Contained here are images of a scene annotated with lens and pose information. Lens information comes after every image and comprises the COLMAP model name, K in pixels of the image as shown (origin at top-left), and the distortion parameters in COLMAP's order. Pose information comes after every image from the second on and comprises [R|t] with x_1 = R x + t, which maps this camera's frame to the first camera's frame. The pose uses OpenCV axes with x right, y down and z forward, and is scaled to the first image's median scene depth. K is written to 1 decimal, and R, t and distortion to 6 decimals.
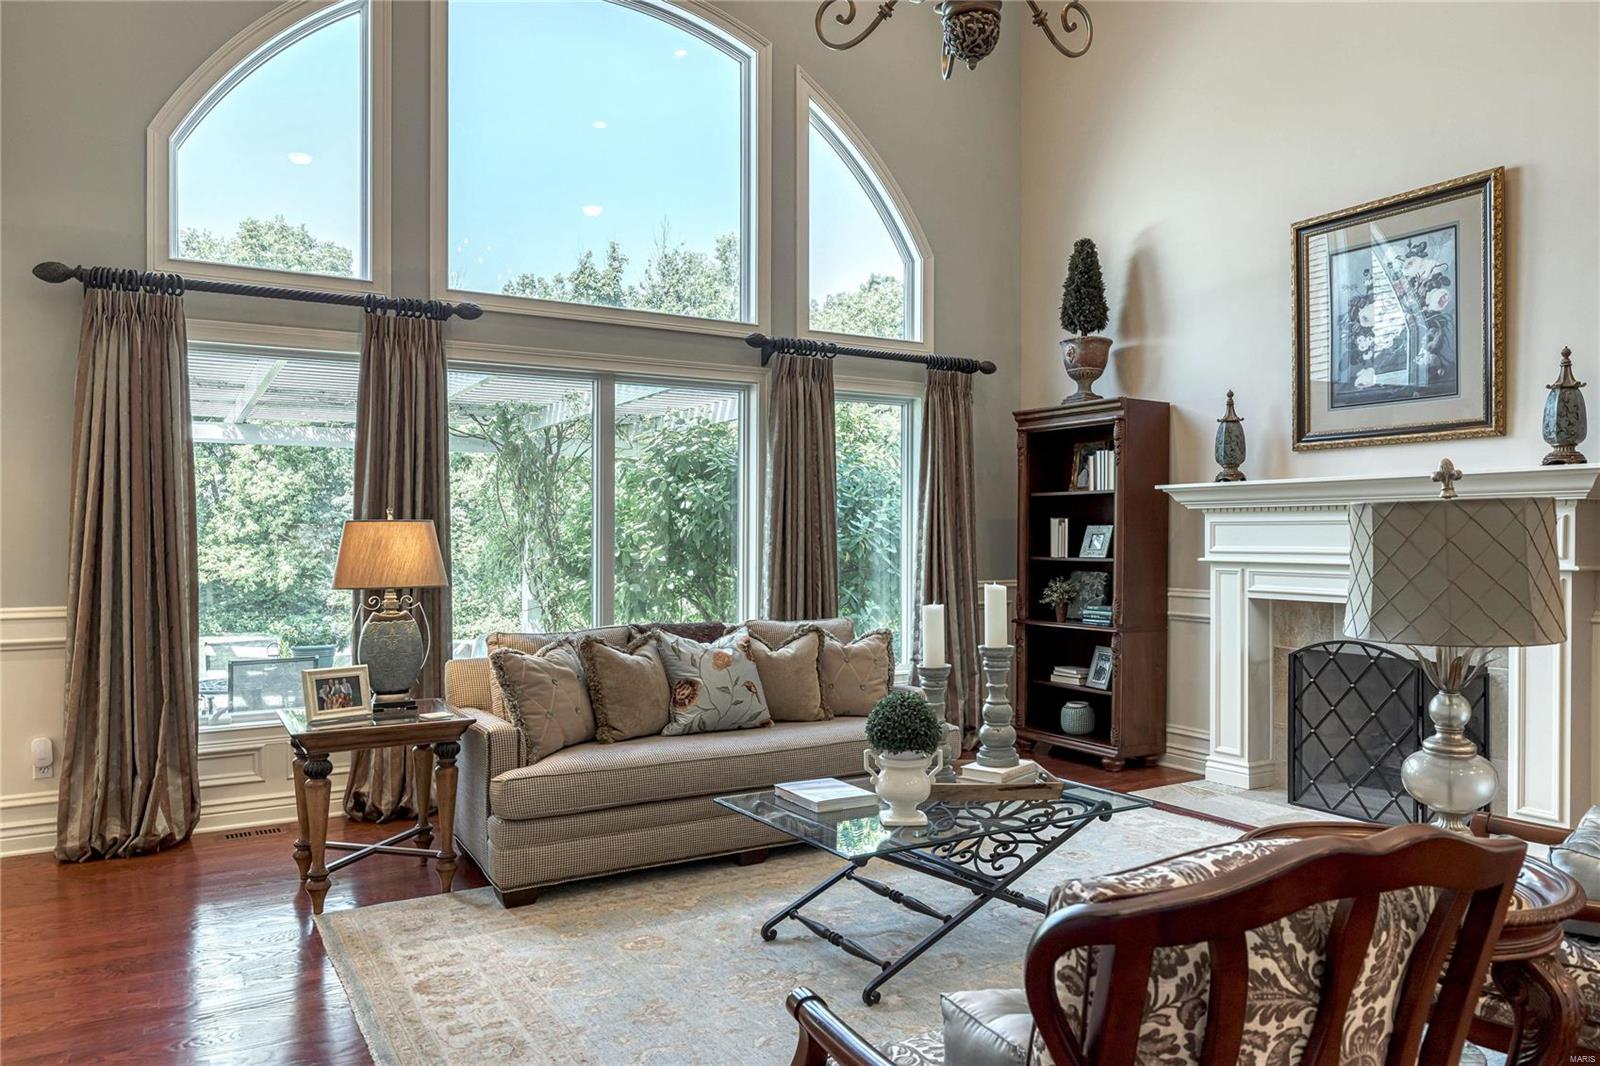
lens RADIAL K [[1118.5, 0, 800.0], [0, 1118.5, 533.0], [0, 0, 1]] dist [0.009453, 0.000583]
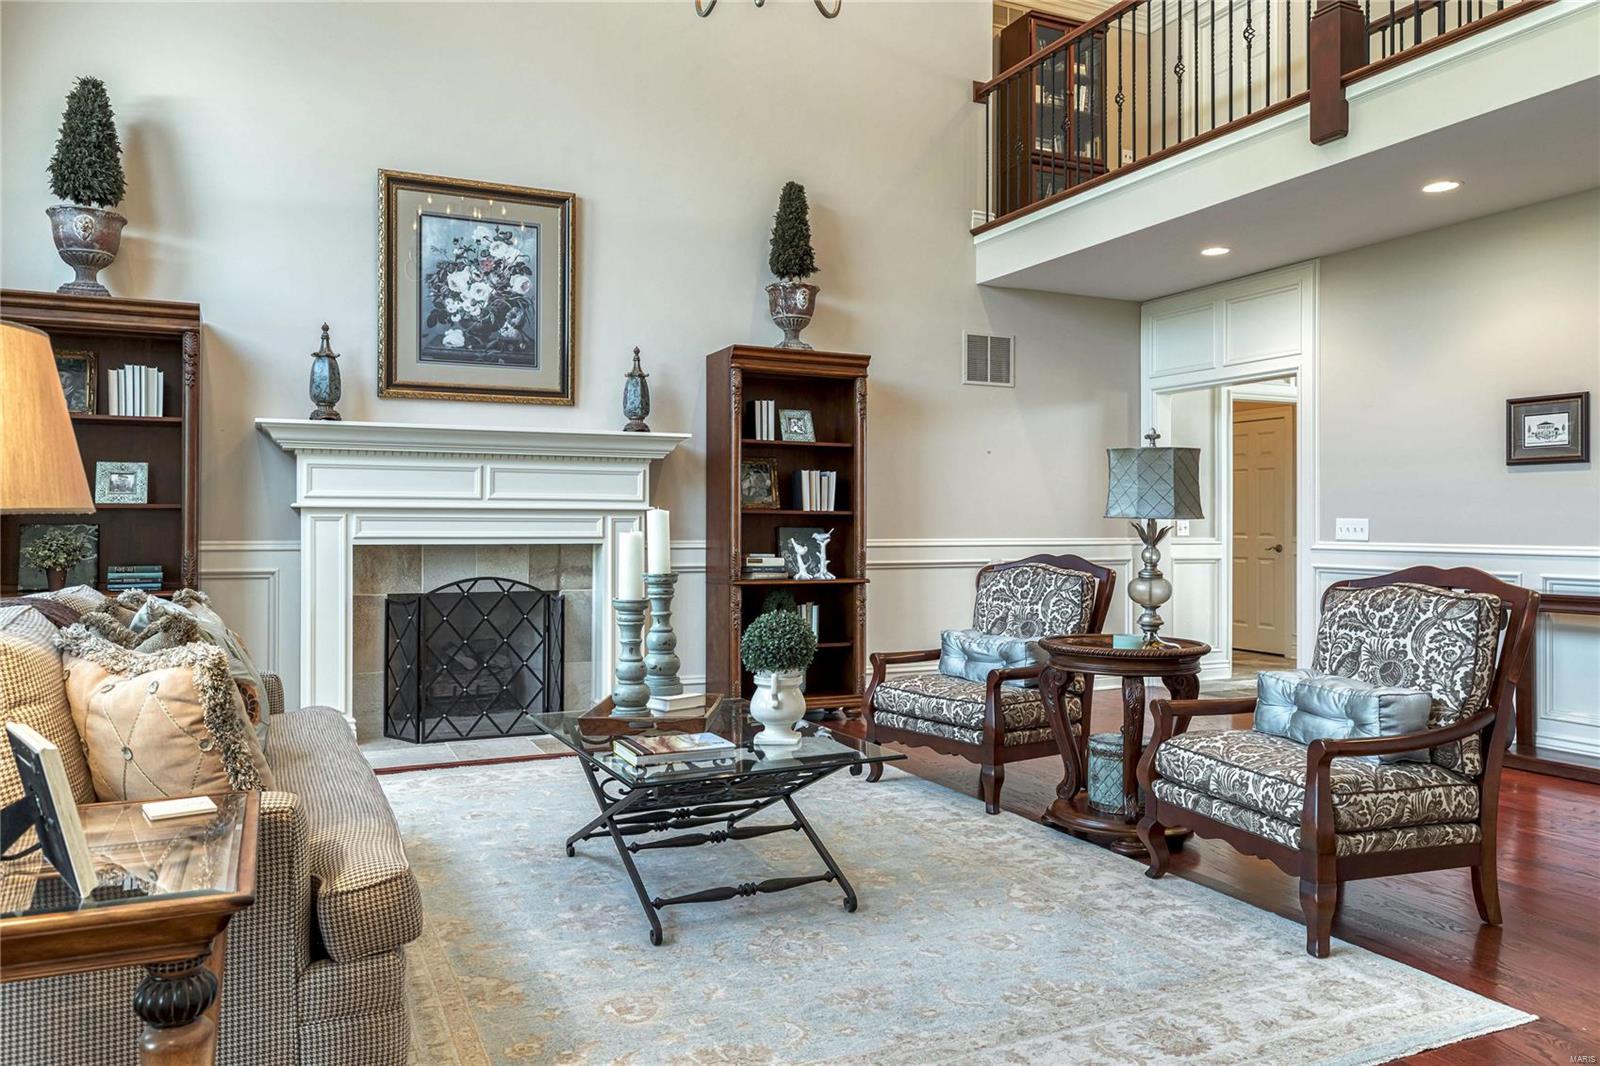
lens RADIAL K [[1145.6, 0, 820.5], [0, 1145.6, 502.5], [0, 0, 1]] dist [0.010831, 0.003621]
pose [[0.093755, 0.019585, 0.995403, -0.567337], [-0.004302, 0.999805, -0.019266, 0.041217], [-0.995586, -0.002476, 0.093821, 0.541837]]
